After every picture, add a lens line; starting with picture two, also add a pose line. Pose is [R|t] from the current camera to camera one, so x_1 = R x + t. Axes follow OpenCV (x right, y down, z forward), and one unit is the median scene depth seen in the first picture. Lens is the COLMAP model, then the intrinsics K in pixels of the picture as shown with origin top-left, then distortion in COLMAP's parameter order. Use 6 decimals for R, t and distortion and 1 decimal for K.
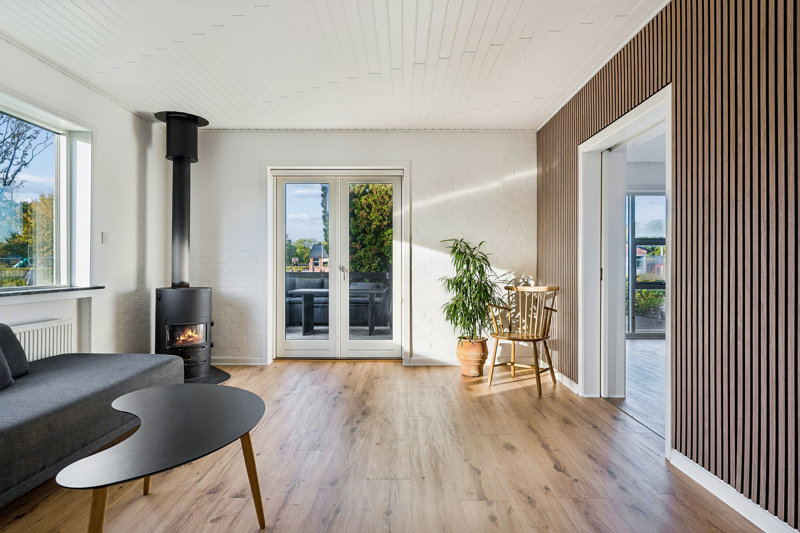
lens RADIAL K [[431.1, 0, 400.6], [0, 431.1, 267.5], [0, 0, 1]] dist [-0.012735, -0.000544]
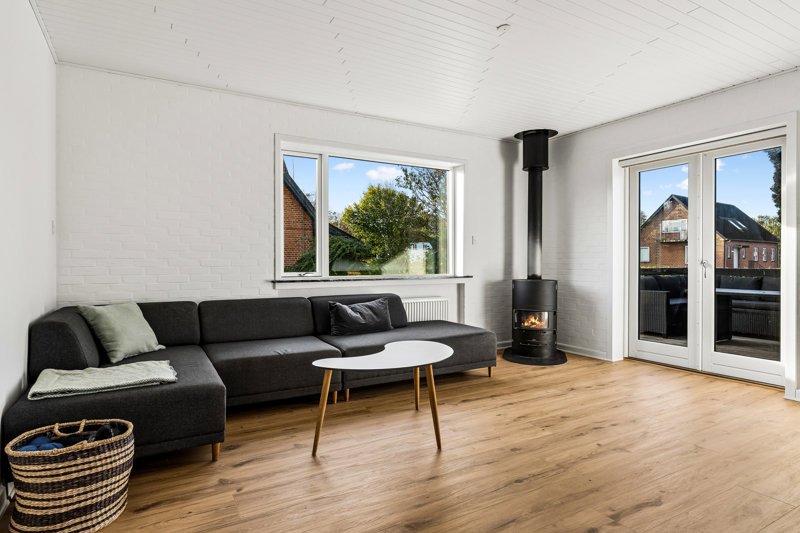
lens RADIAL K [[464.3, 0, 401.7], [0, 464.3, 265.2], [0, 0, 1]] dist [0.001193, 0.001091]
pose [[0.494670, 0.006545, -0.869056, 0.408429], [-0.000904, 0.999975, 0.007016, -0.000336], [0.869080, -0.002685, 0.494663, 0.063981]]
